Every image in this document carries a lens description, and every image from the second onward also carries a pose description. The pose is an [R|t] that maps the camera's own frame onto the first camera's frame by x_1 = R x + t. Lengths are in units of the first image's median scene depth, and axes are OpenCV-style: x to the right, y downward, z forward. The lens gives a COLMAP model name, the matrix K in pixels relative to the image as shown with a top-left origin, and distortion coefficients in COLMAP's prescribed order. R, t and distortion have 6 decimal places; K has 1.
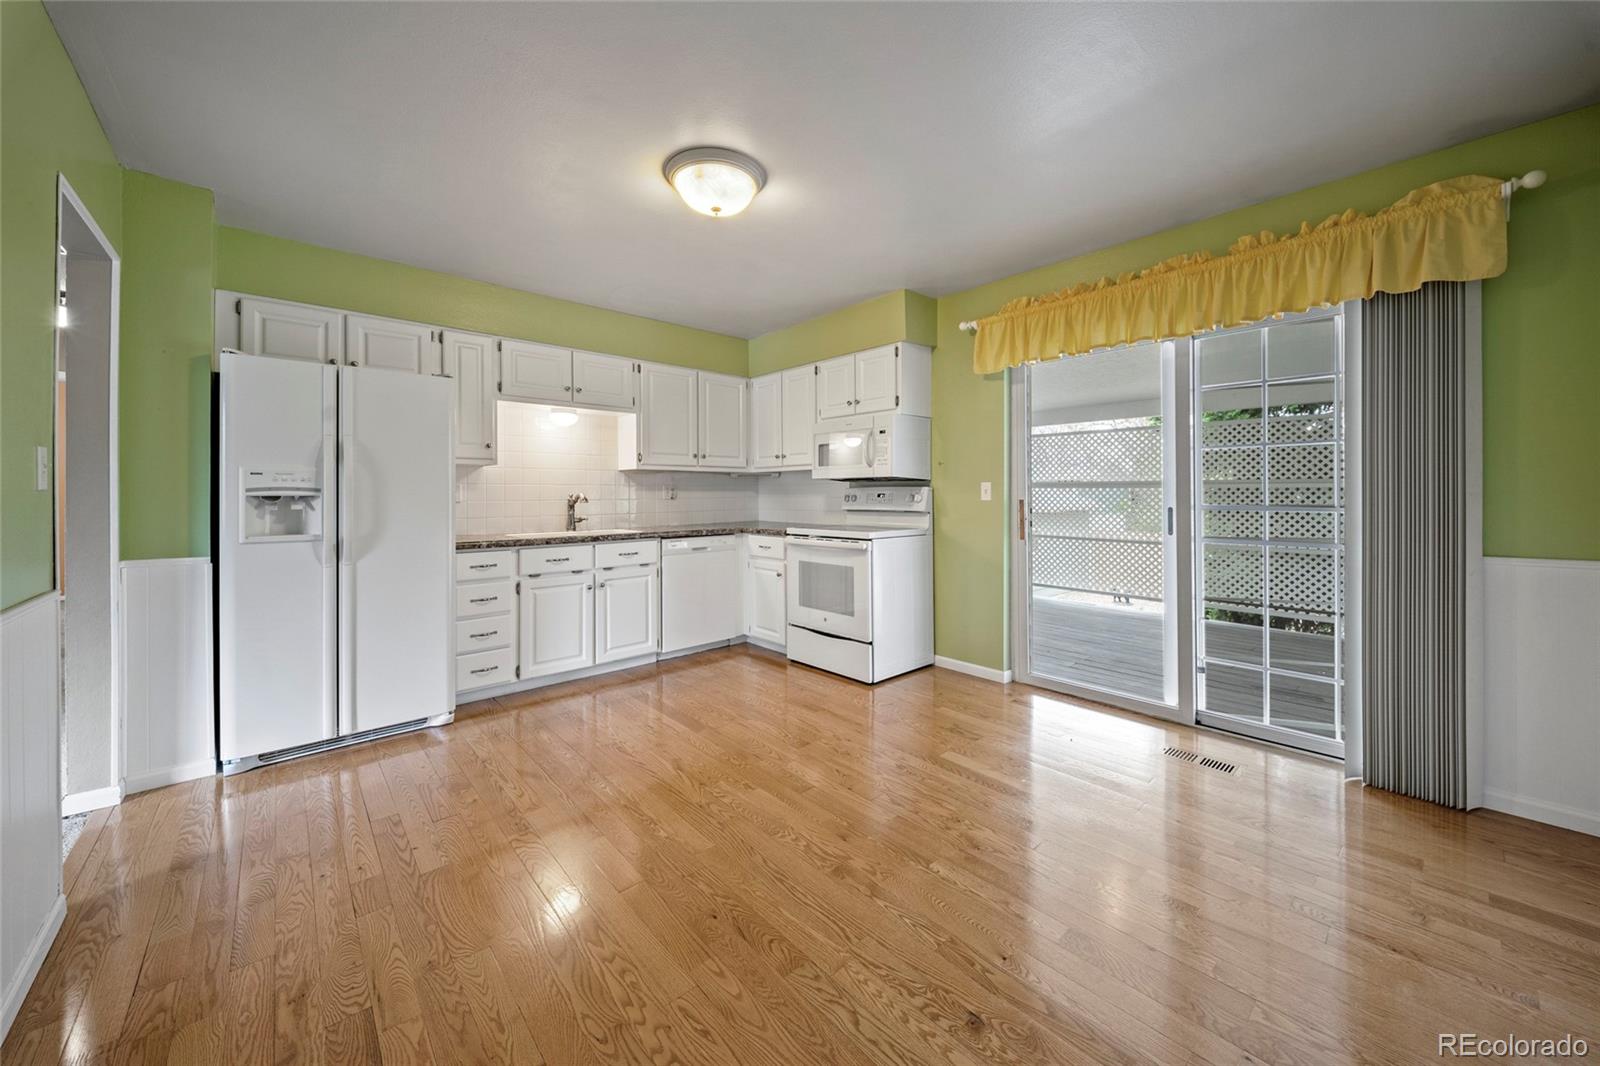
lens RADIAL K [[576.1, 0, 792.9], [0, 576.1, 491.2], [0, 0, 1]] dist [0.012412, -0.001208]
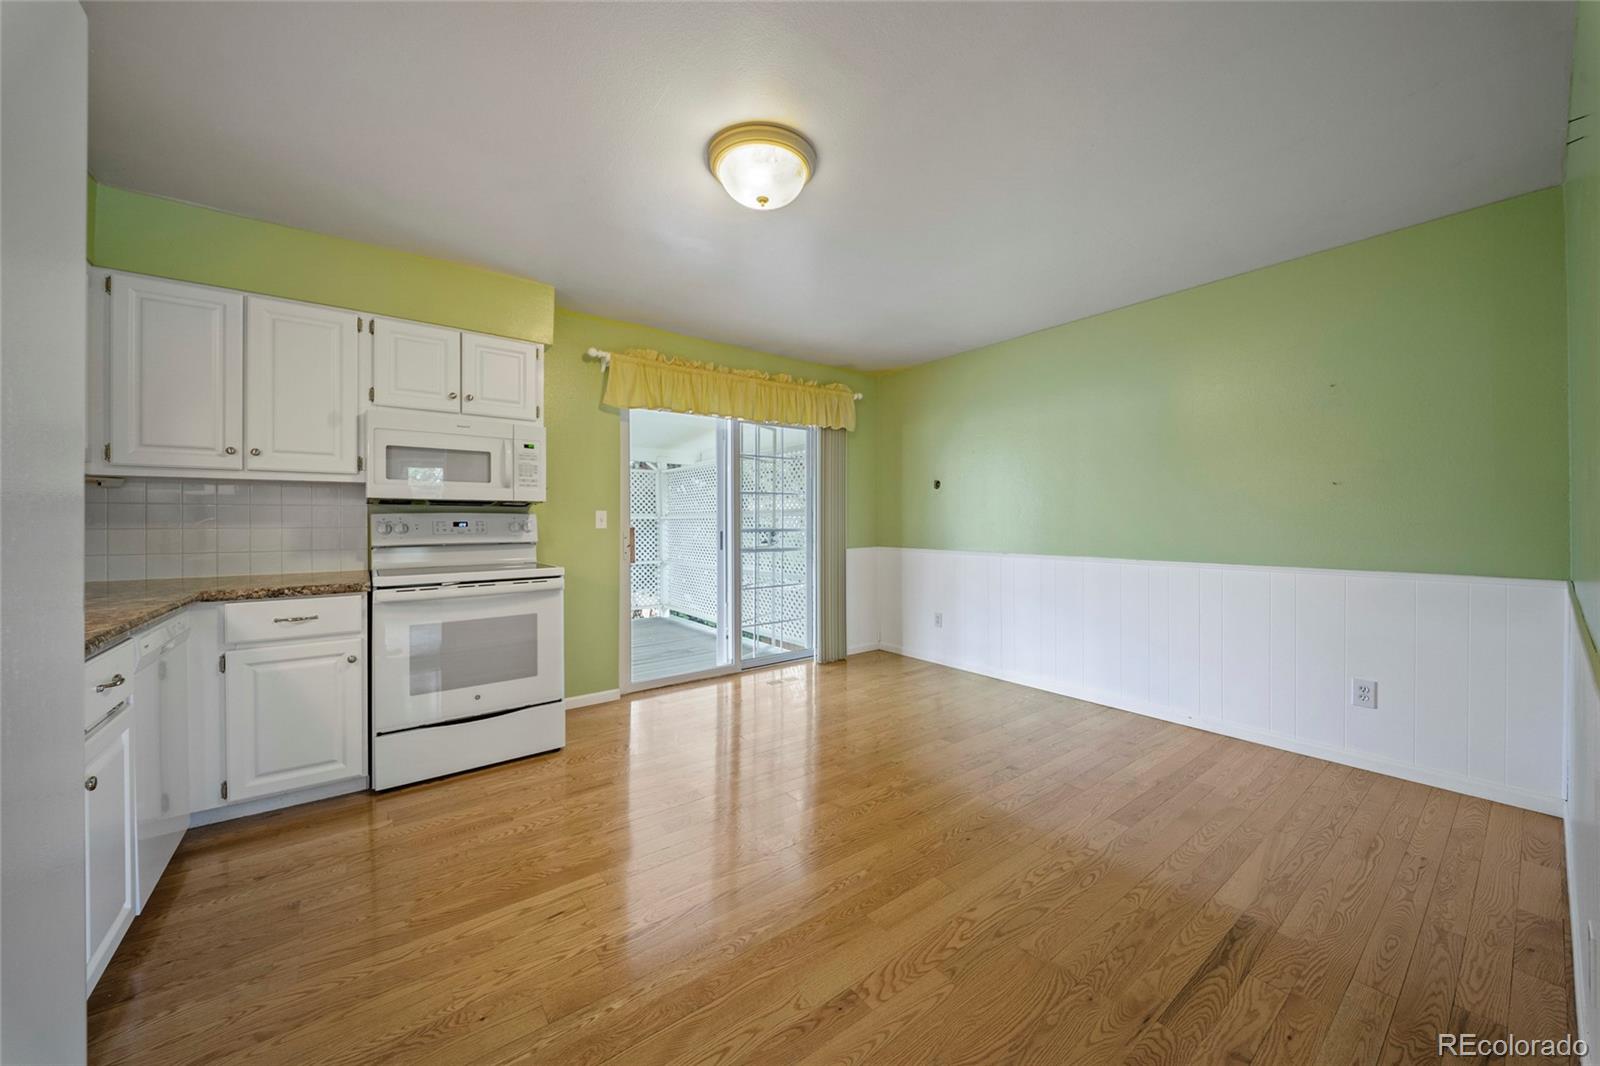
lens RADIAL K [[576.1, 0, 799.4], [0, 576.1, 522.5], [0, 0, 1]] dist [0.012412, -0.001208]
pose [[0.083191, 0.001368, 0.996533, -0.659204], [-0.000897, 0.999999, -0.001298, 0.006532], [-0.996533, -0.000786, 0.083193, 0.567306]]
